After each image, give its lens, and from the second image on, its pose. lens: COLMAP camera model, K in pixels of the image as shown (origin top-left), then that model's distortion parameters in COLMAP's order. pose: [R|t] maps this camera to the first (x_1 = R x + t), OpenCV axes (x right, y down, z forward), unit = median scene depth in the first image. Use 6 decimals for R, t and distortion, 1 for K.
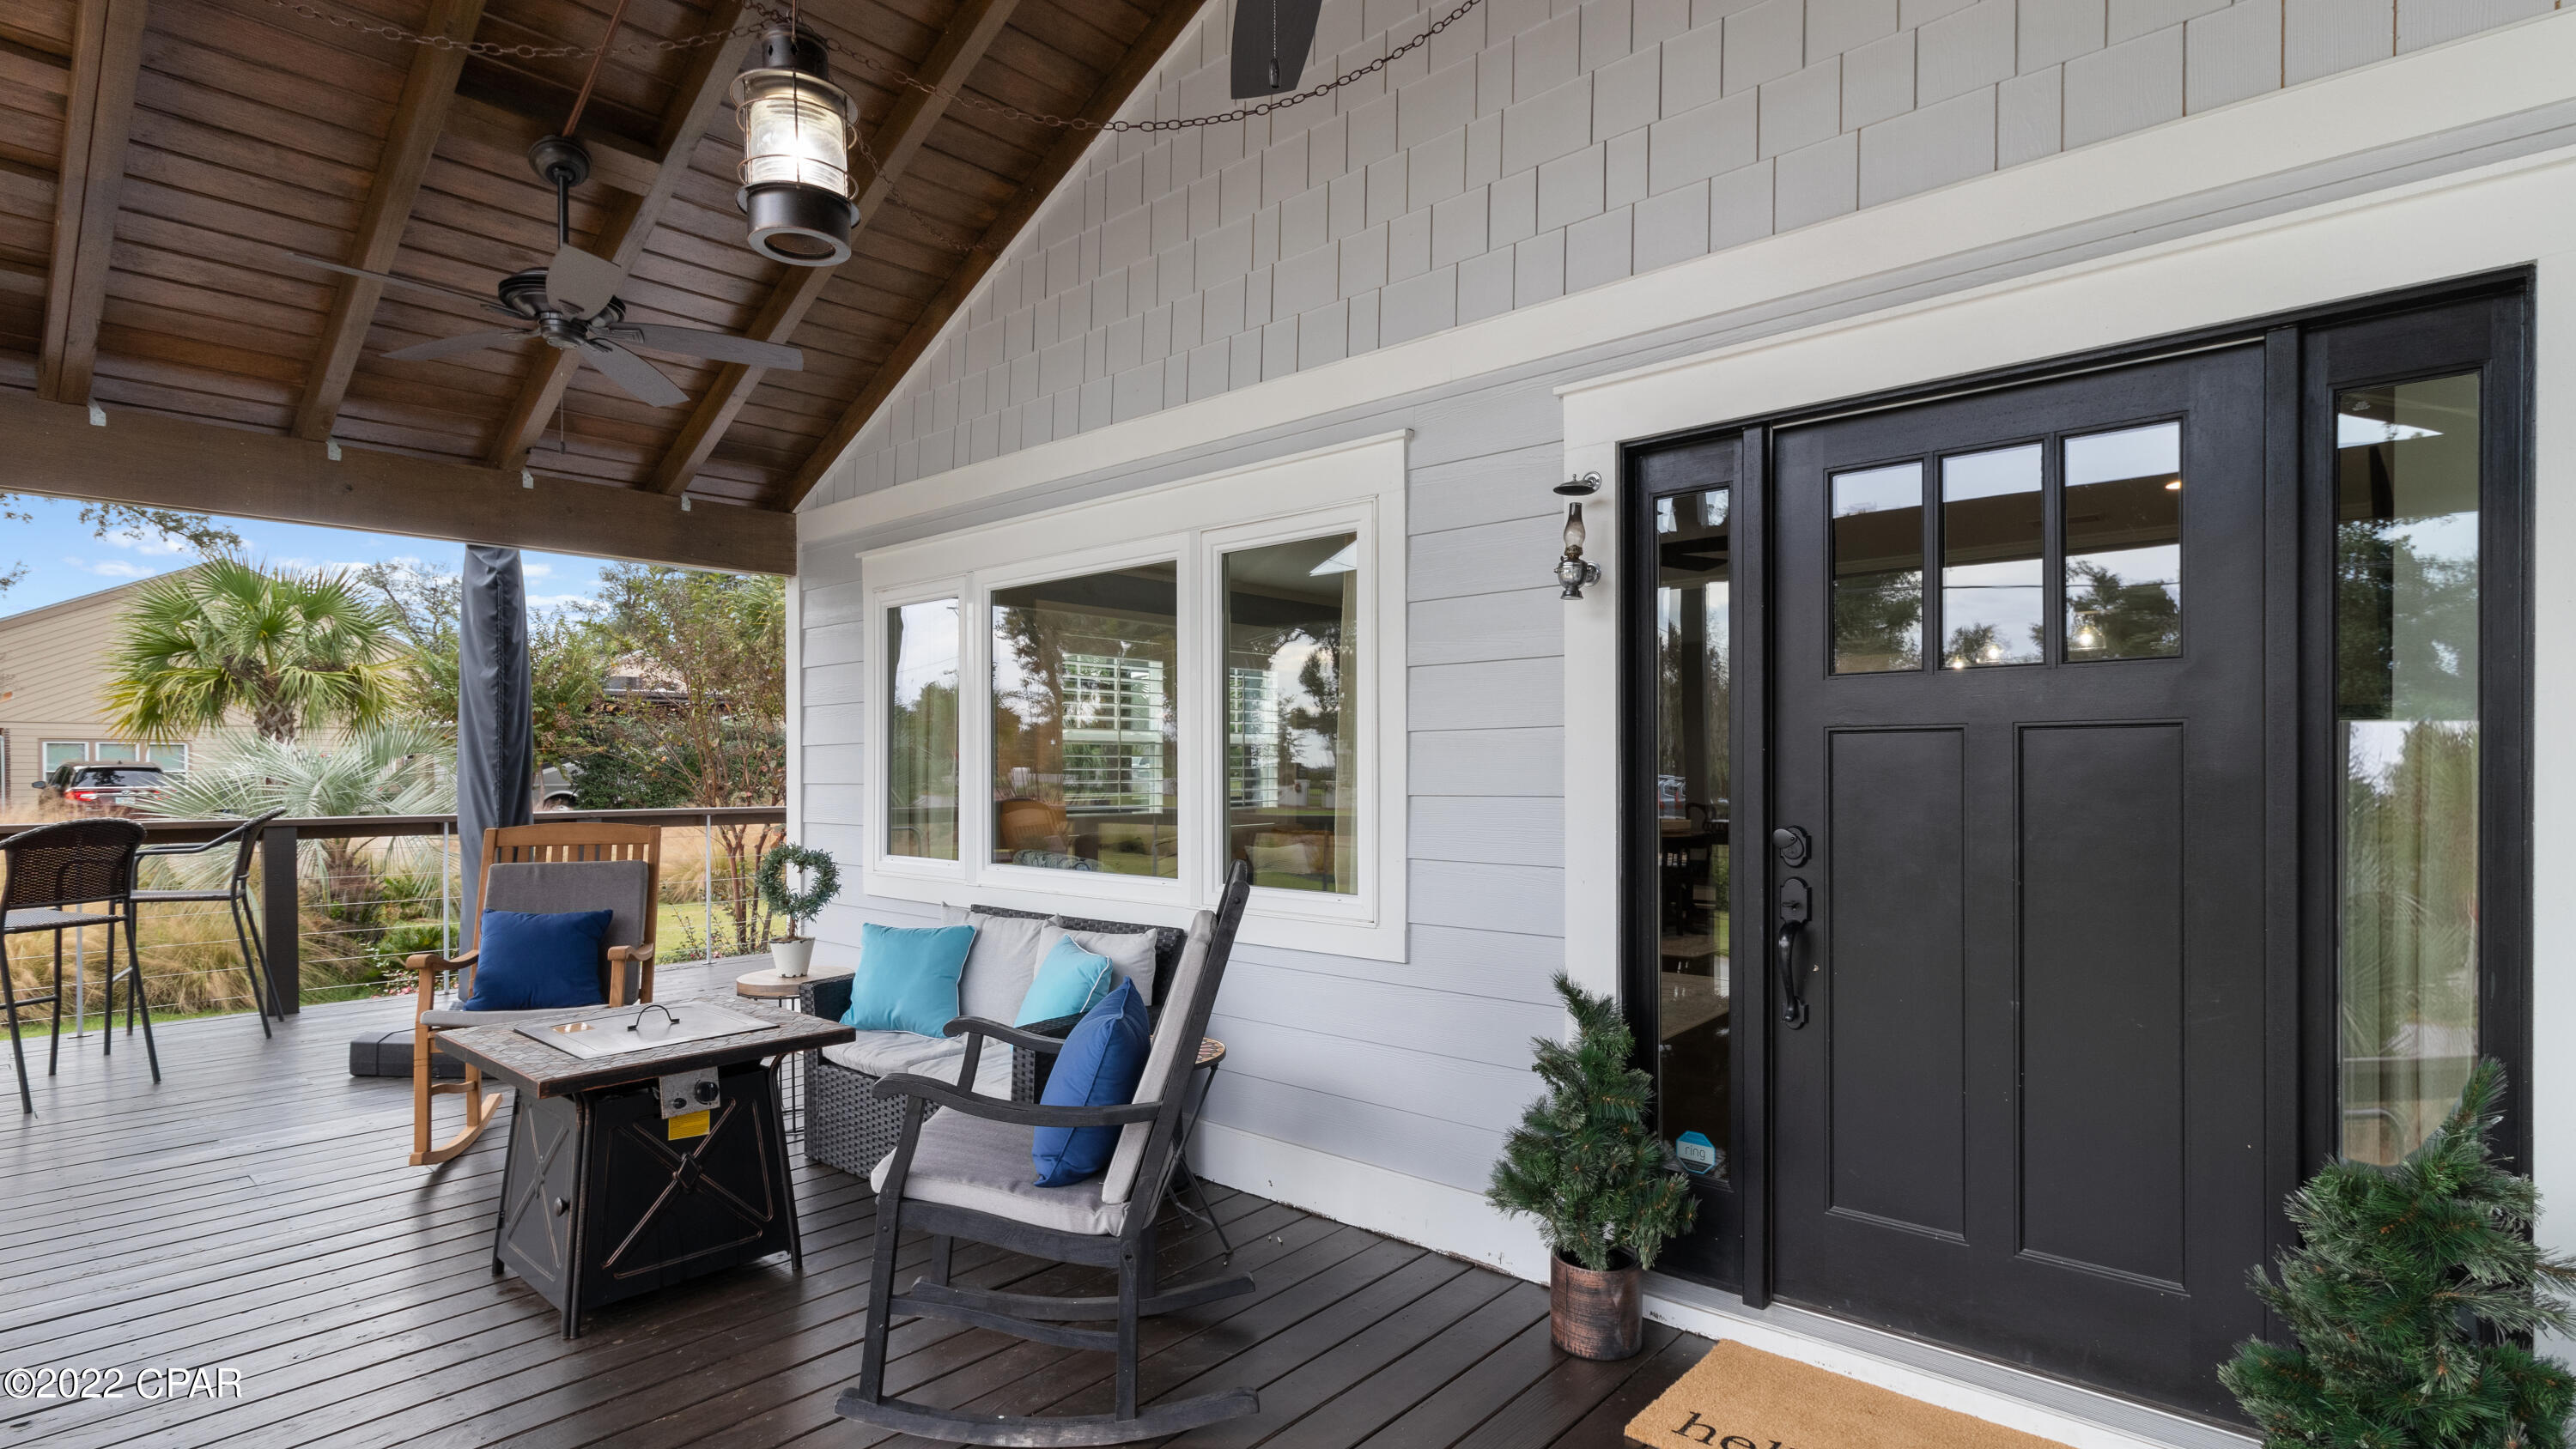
lens RADIAL K [[1230.0, 0, 1288.8], [0, 1230.0, 764.7], [0, 0, 1]] dist [0.000367, 0.000174]
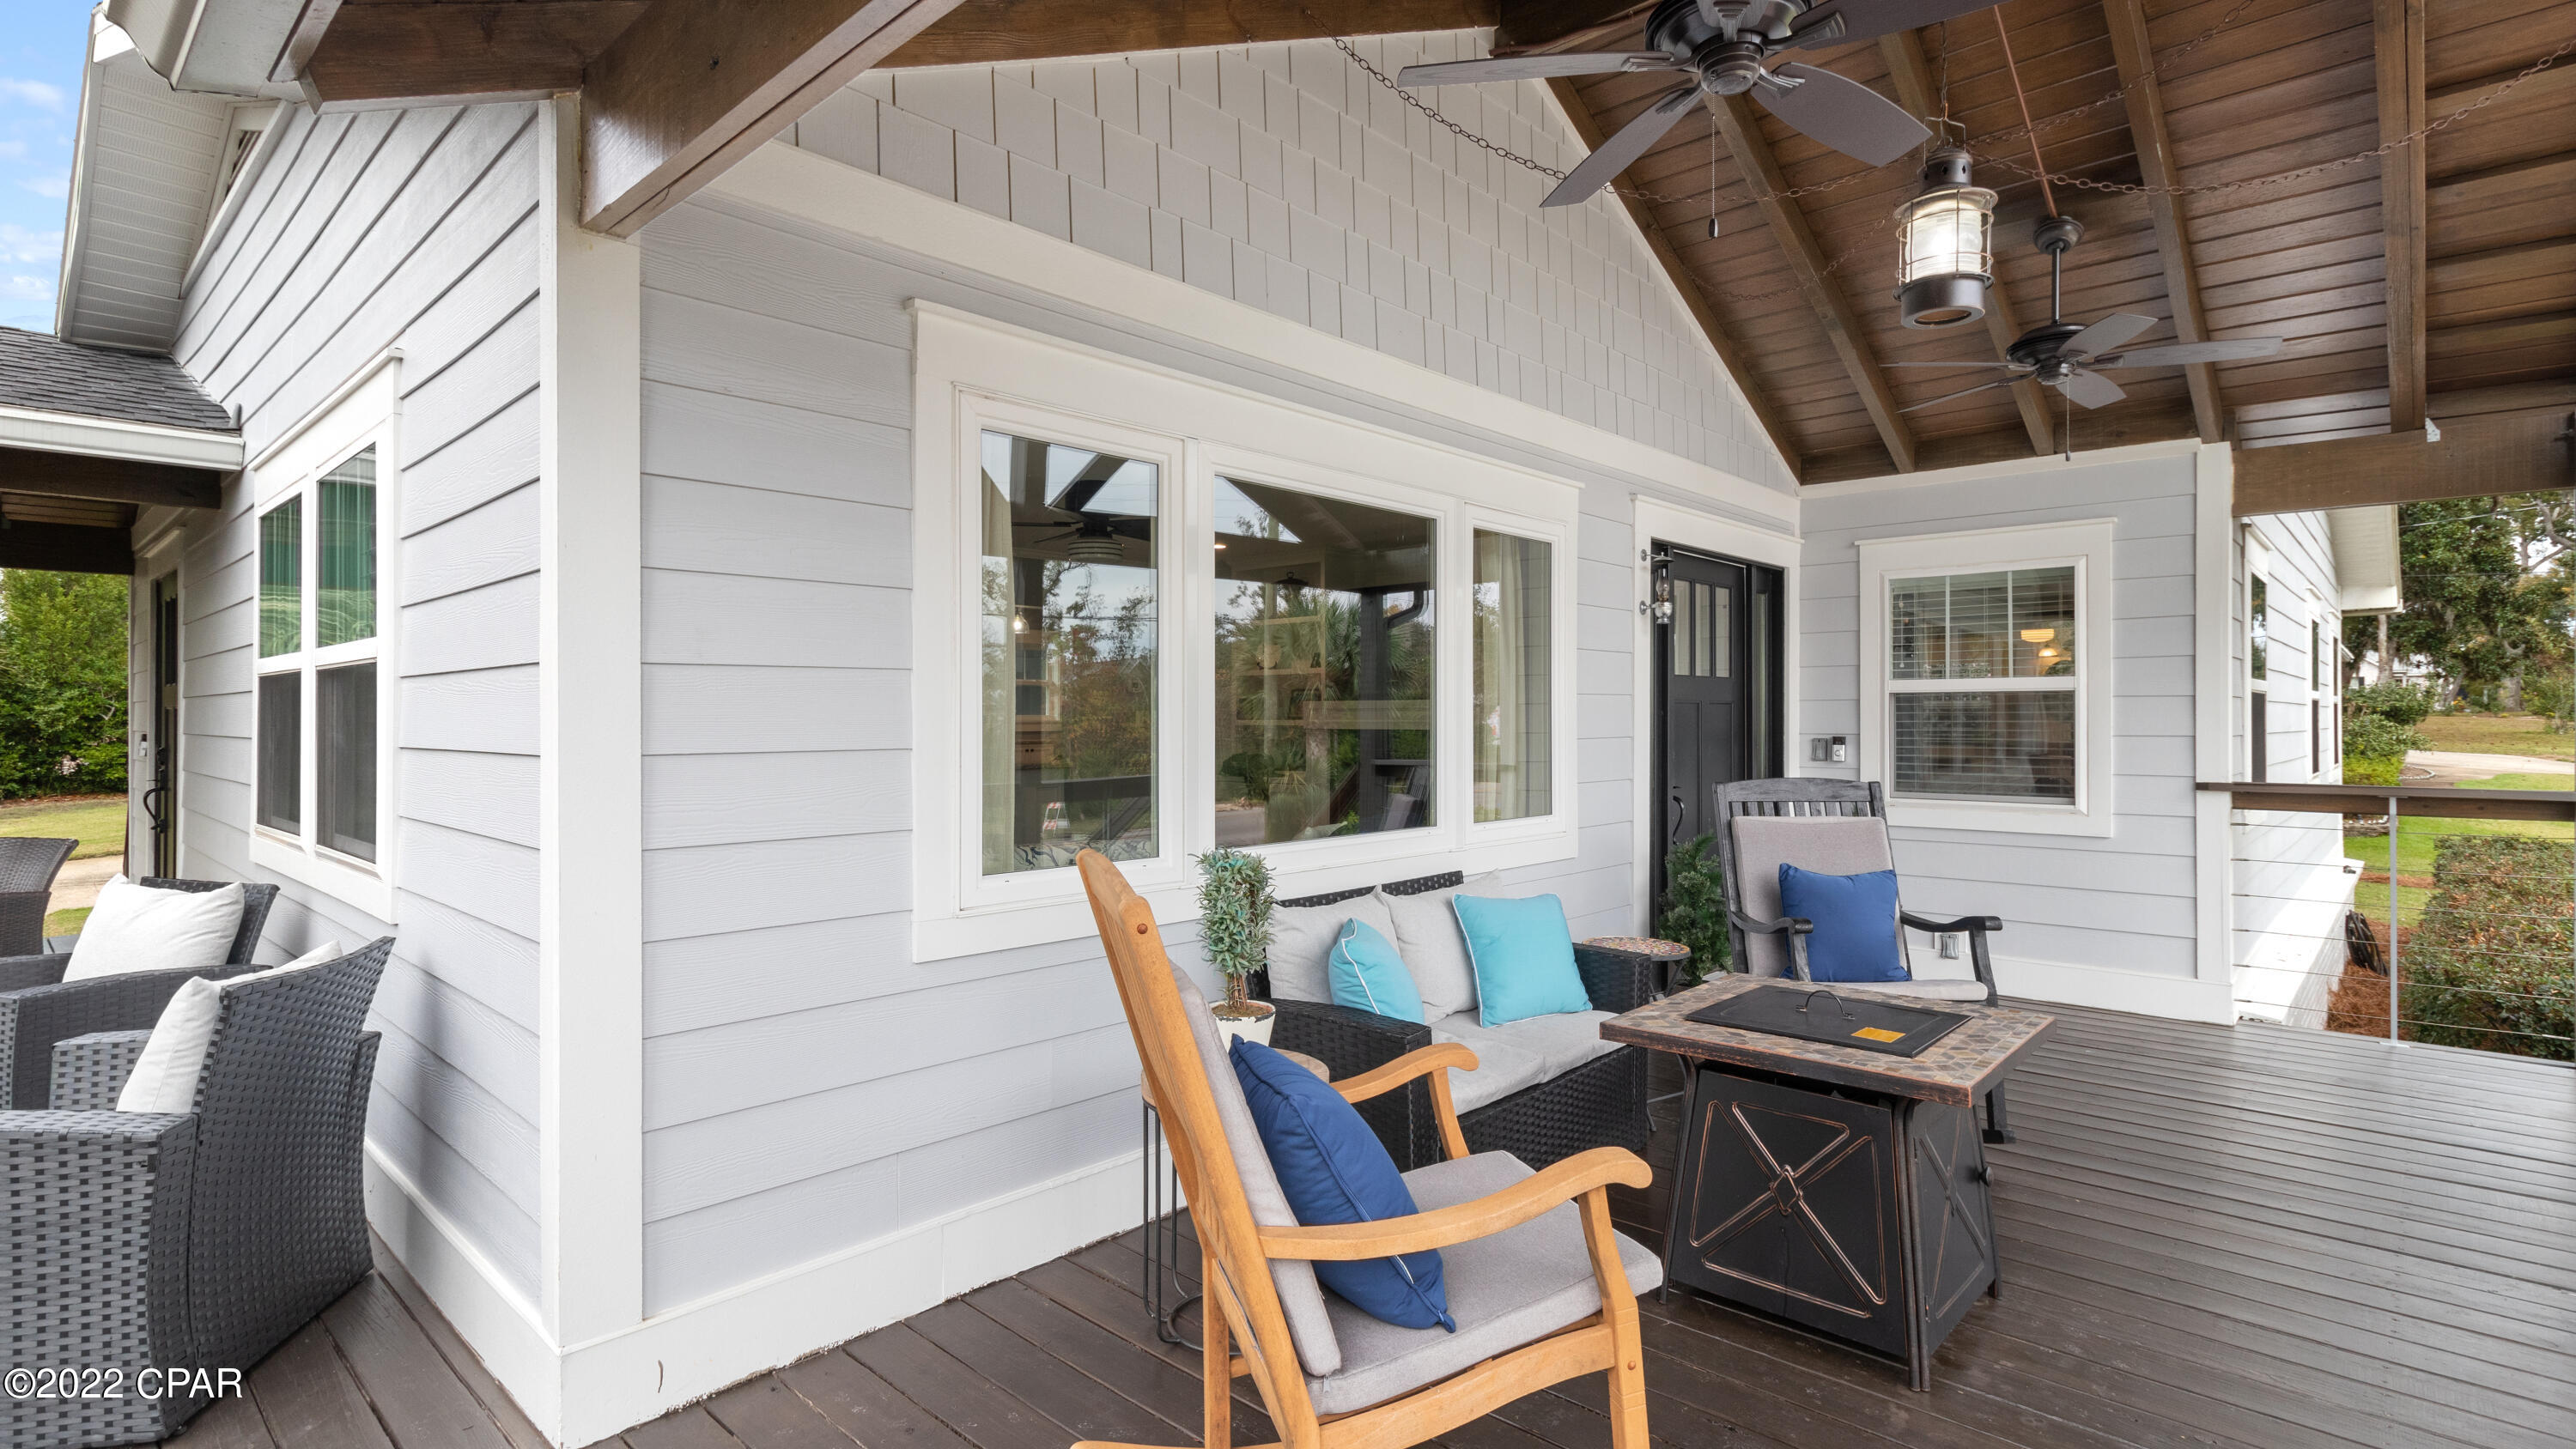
lens RADIAL K [[1237.4, 0, 1290.2], [0, 1237.4, 730.4], [0, 0, 1]] dist [0.001131, -0.000198]
pose [[0.018345, -0.001582, 0.999830, -1.111522], [0.006011, 0.999981, 0.001471, 0.009537], [-0.999814, 0.005983, 0.018354, 1.075949]]
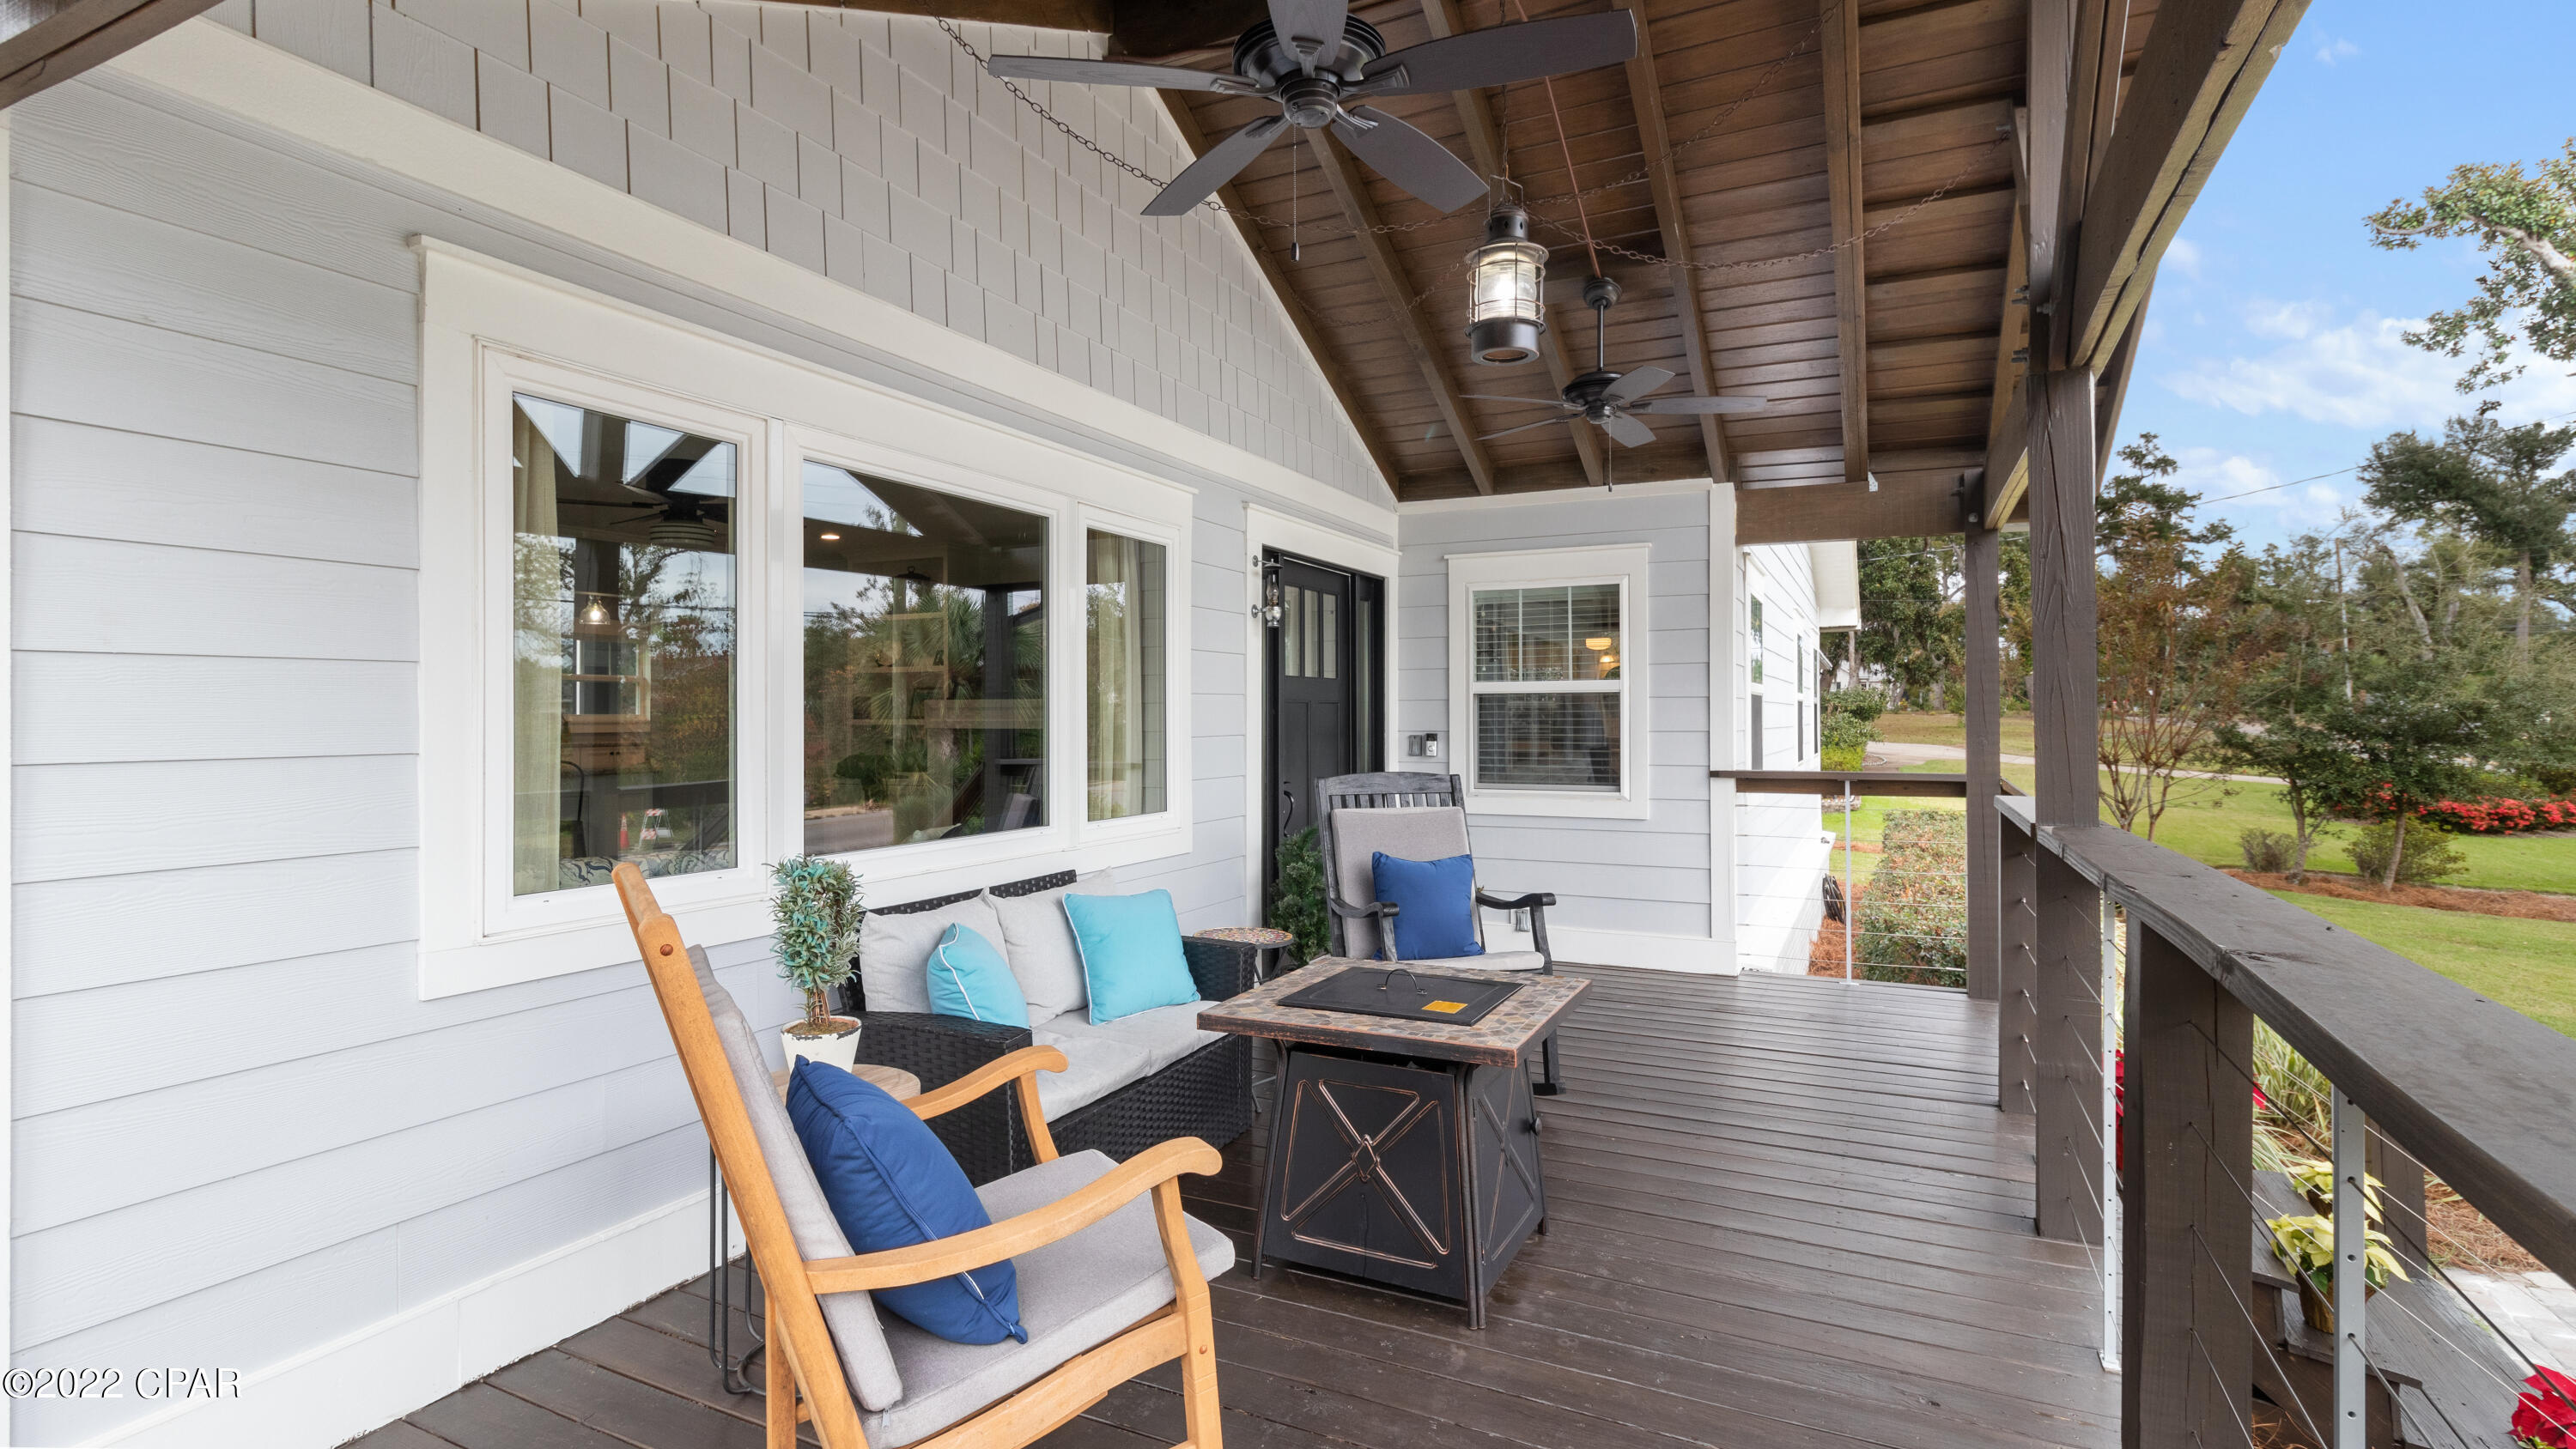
lens RADIAL K [[1221.7, 0, 1288.0], [0, 1221.7, 724.5], [0, 0, 1]] dist [-0.000146, 0.001313]
pose [[-0.267916, 0.002635, 0.963439, -1.107463], [0.009797, 0.999952, -0.000011, 0.009627], [-0.963392, 0.009435, -0.267929, 1.054910]]
